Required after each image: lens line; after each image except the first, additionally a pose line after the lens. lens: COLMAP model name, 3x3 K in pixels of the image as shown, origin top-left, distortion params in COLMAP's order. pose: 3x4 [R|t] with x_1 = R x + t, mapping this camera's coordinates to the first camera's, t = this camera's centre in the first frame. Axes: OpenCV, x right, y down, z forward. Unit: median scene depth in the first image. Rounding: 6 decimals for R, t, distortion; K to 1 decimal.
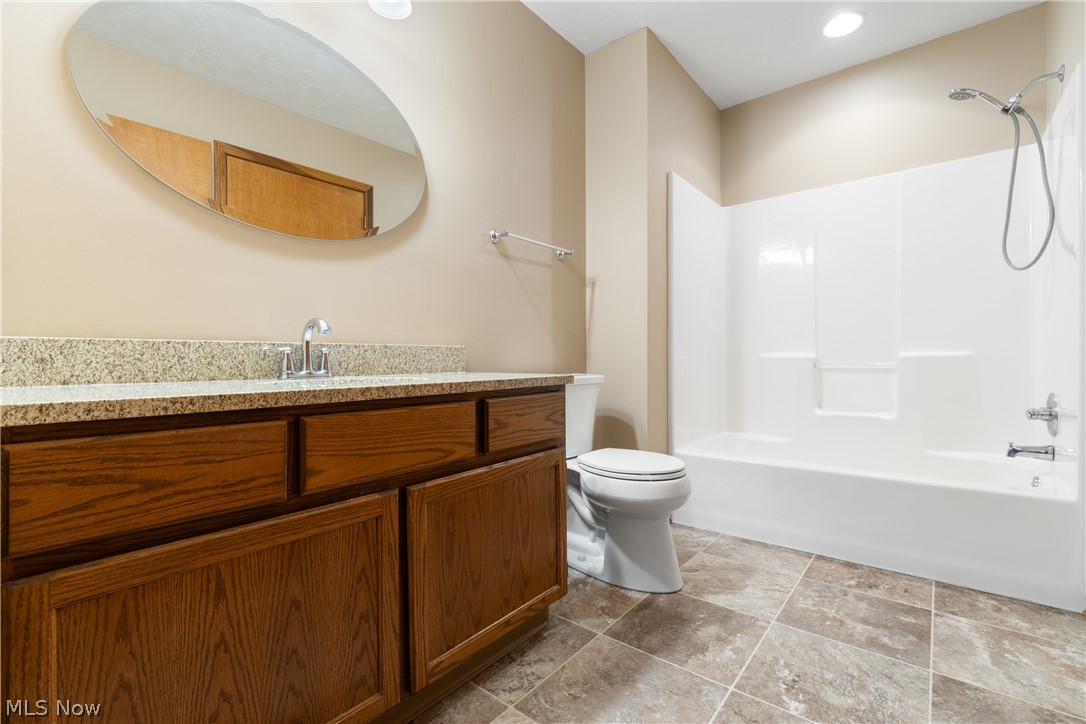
lens RADIAL K [[481.6, 0, 544.6], [0, 481.6, 360.0], [0, 0, 1]] dist [-0.000896, -0.000368]
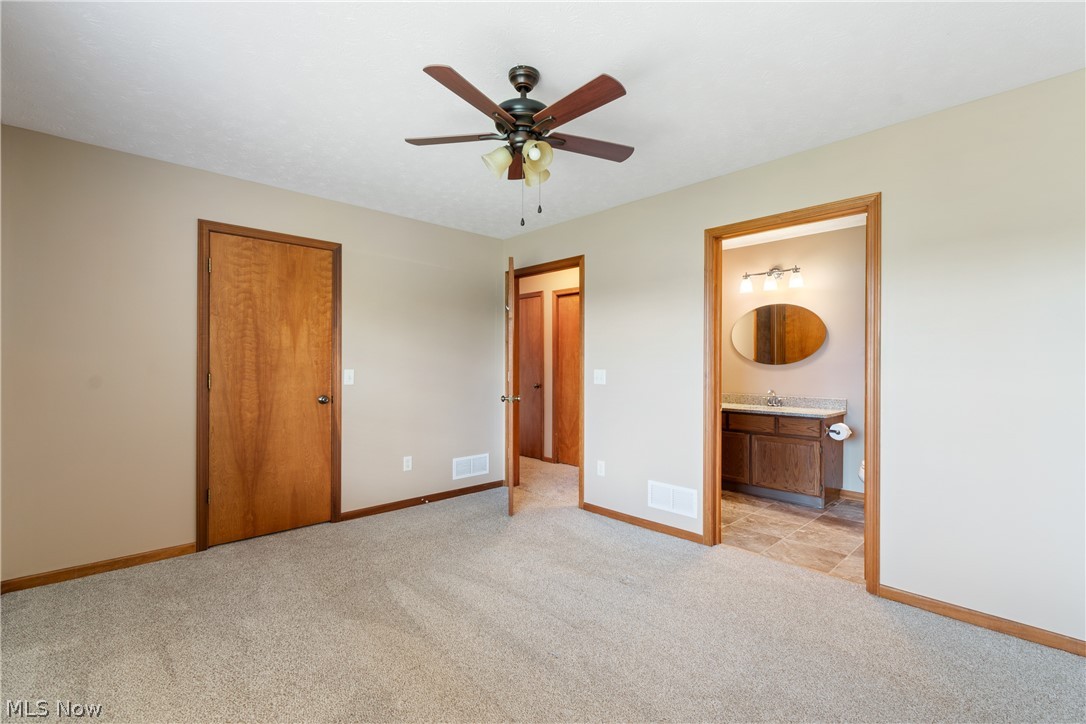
lens RADIAL K [[481.6, 0, 544.8], [0, 481.6, 363.1], [0, 0, 1]] dist [-0.000896, -0.000368]
pose [[-0.148173, -0.000615, -0.988961, 3.407534], [-0.002598, 0.999997, -0.000233, -0.289088], [0.988958, 0.002535, -0.148174, -0.124739]]
